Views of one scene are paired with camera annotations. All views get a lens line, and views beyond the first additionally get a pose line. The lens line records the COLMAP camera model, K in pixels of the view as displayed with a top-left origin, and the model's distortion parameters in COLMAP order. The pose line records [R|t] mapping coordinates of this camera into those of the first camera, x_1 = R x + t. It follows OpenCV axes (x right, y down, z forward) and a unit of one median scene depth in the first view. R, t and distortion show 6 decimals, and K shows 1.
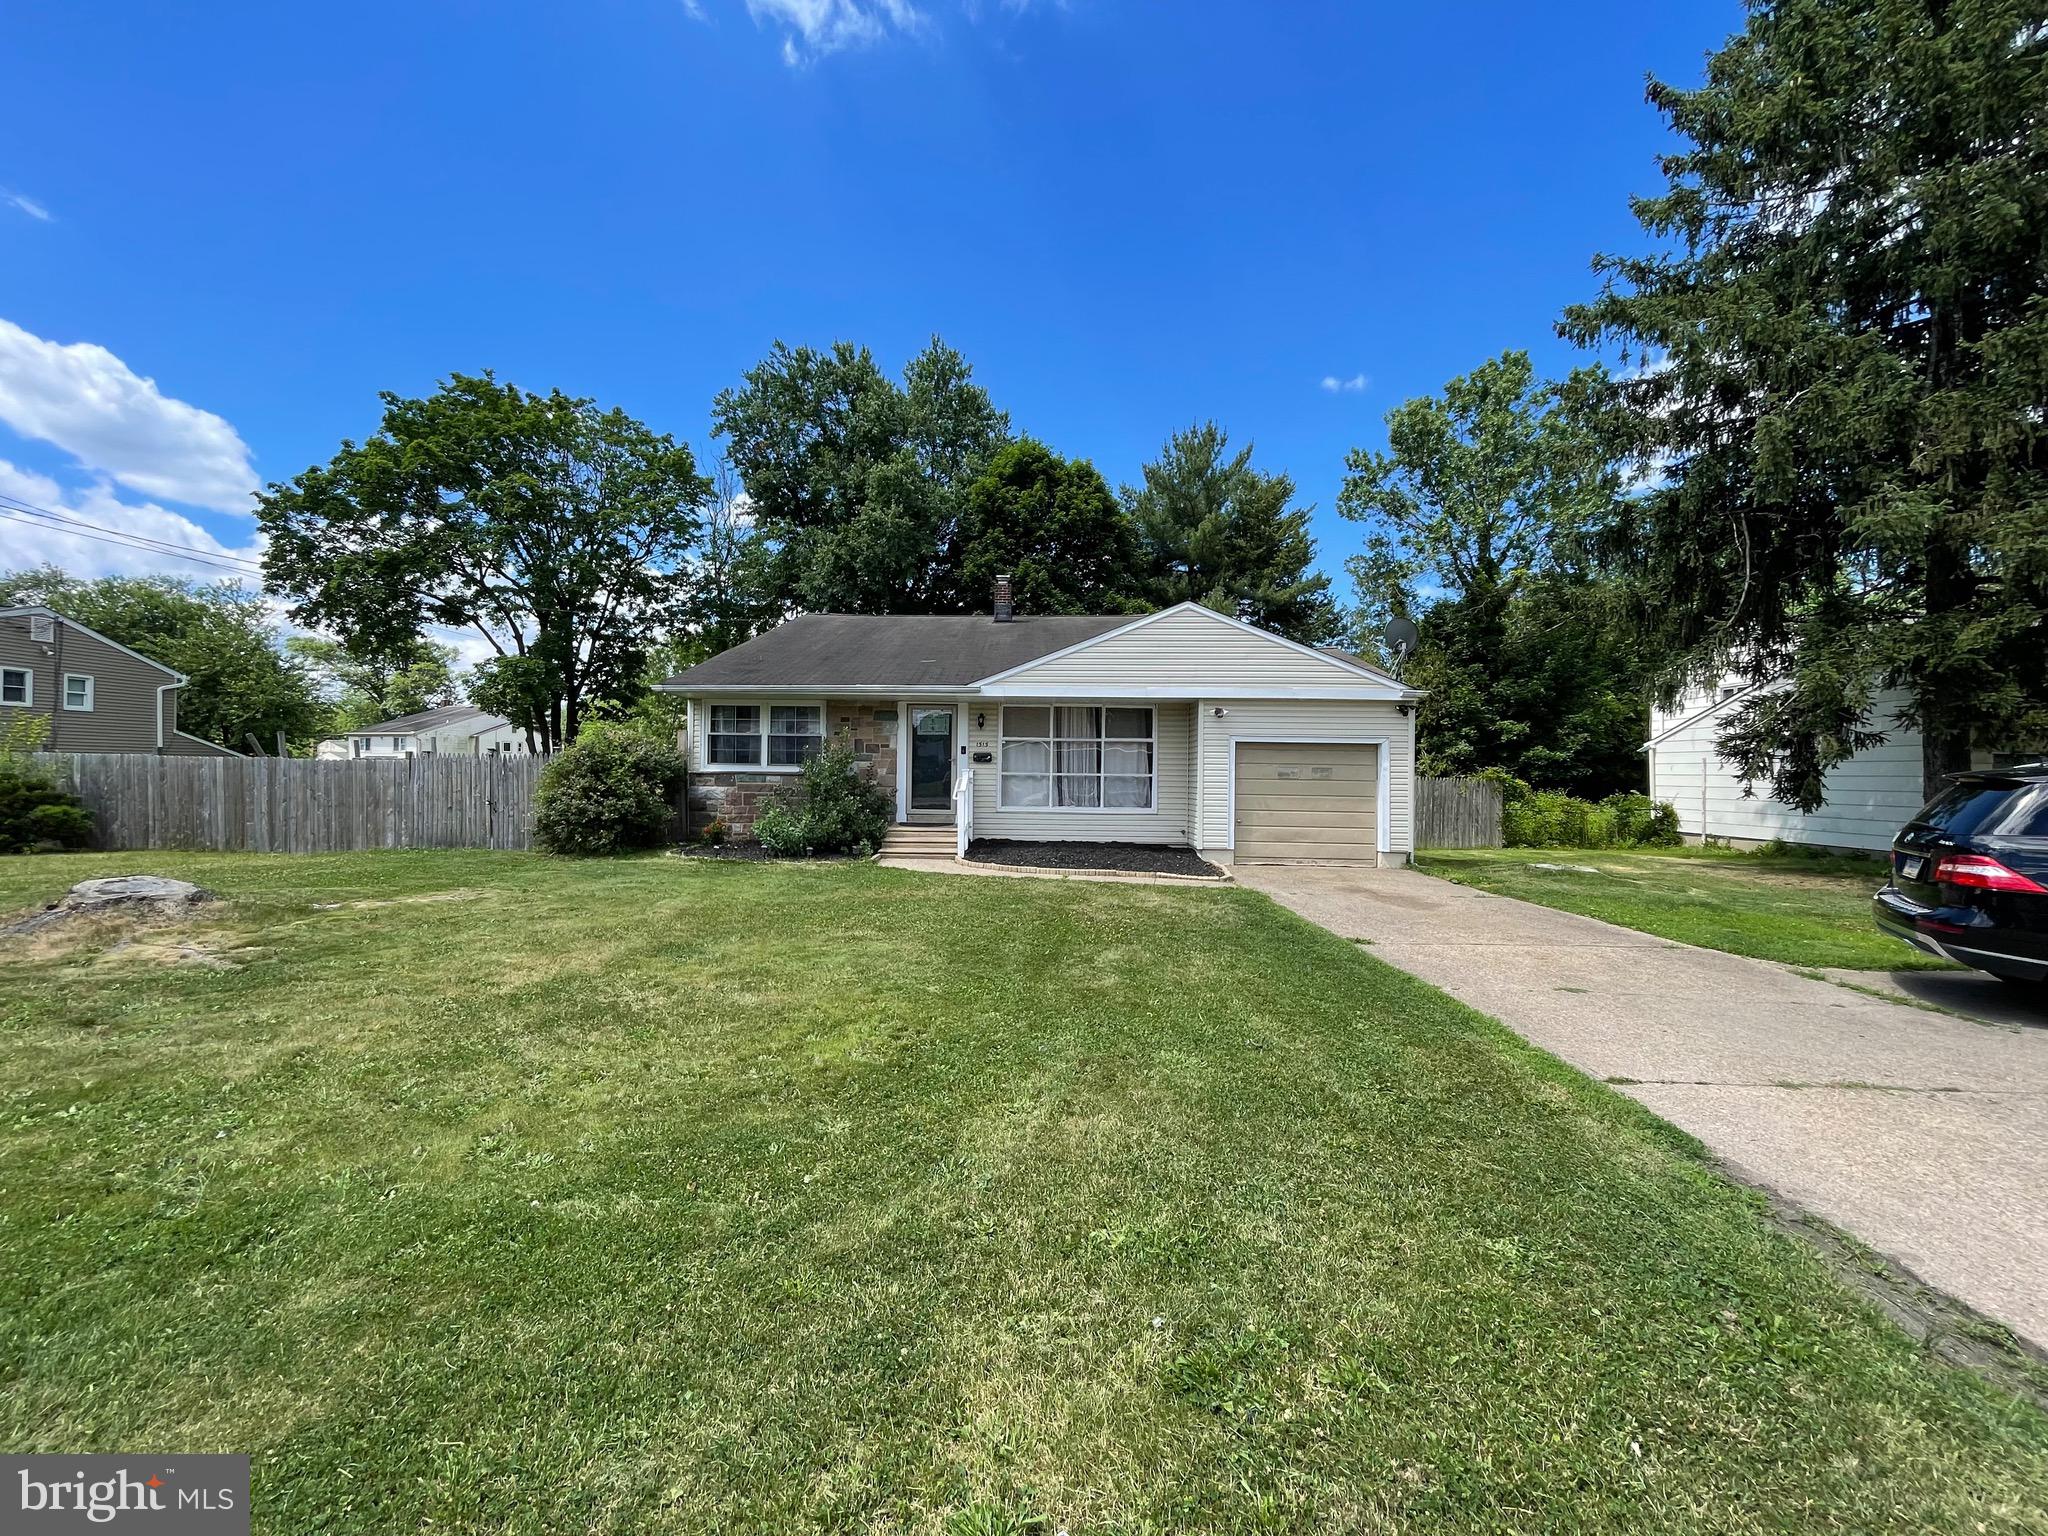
lens RADIAL K [[828.6, 0, 1023.1], [0, 828.6, 782.1], [0, 0, 1]] dist [-0.003687, -0.000066]
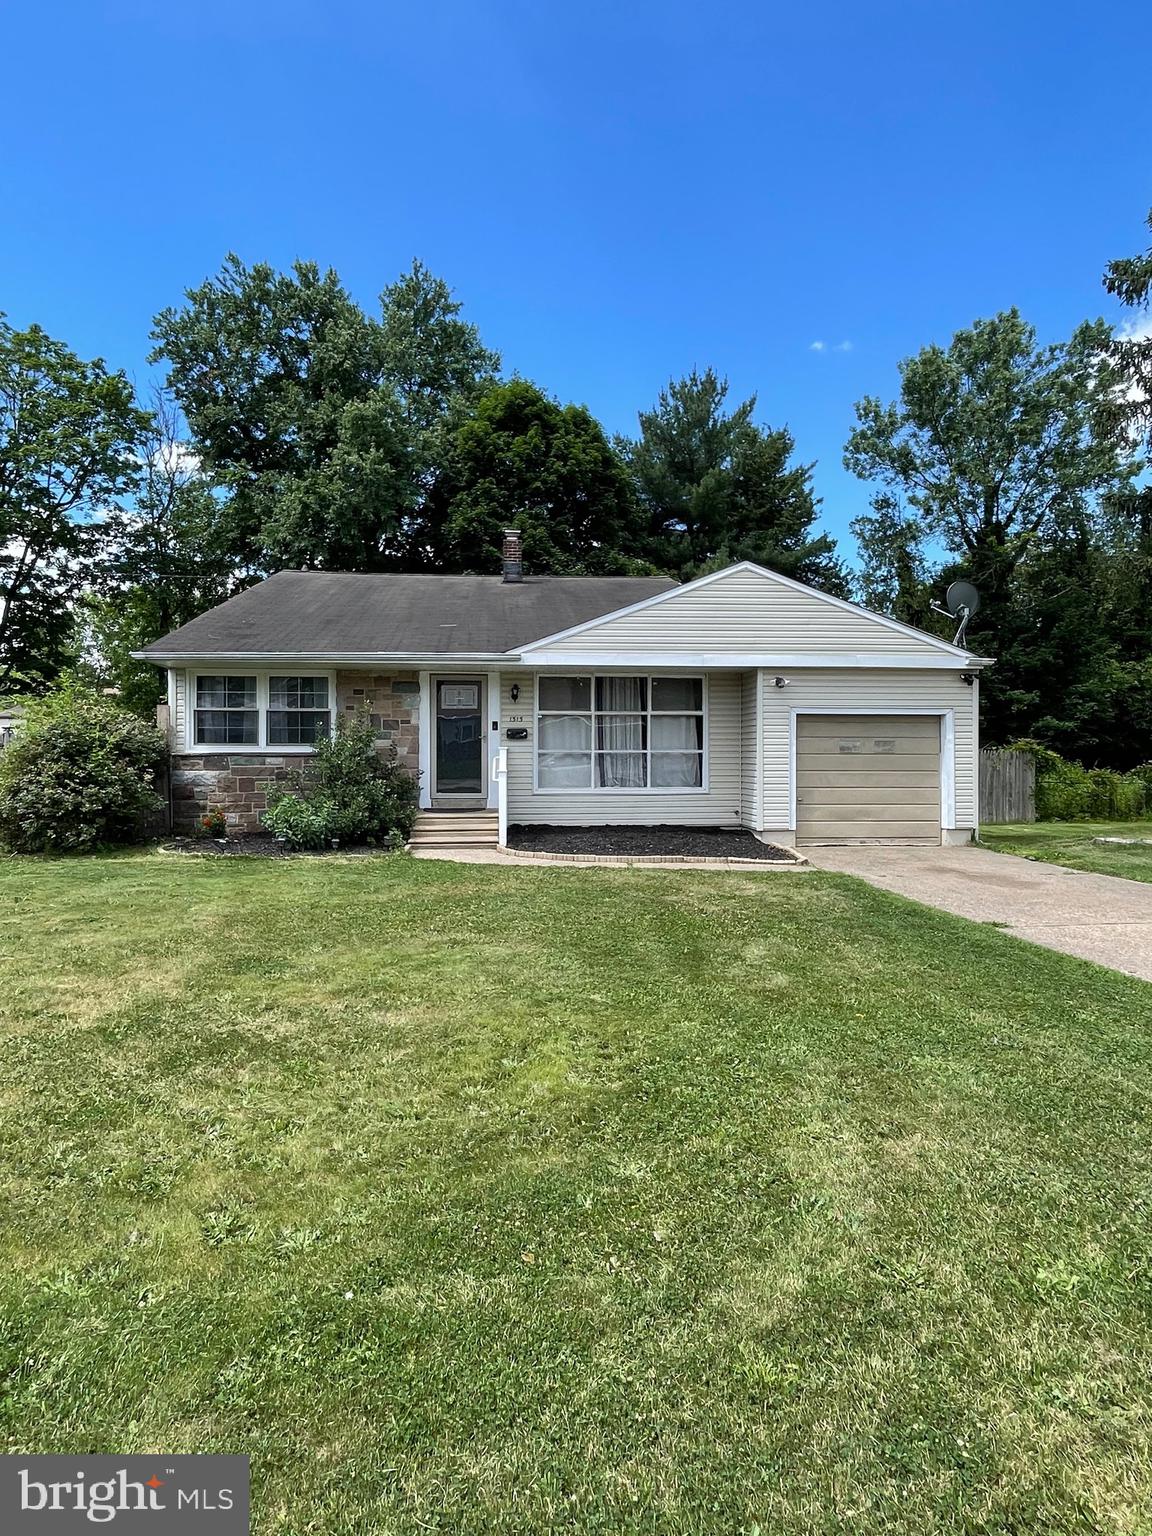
lens RADIAL K [[903.9, 0, 576.0], [0, 903.9, 768.0], [0, 0, 1]] dist [-0.001930, -0.001543]
pose [[0.992602, -0.014722, 0.120519, -0.103195], [0.013682, 0.999862, 0.009455, -0.000893], [-0.120641, -0.007736, 0.992666, 0.024573]]
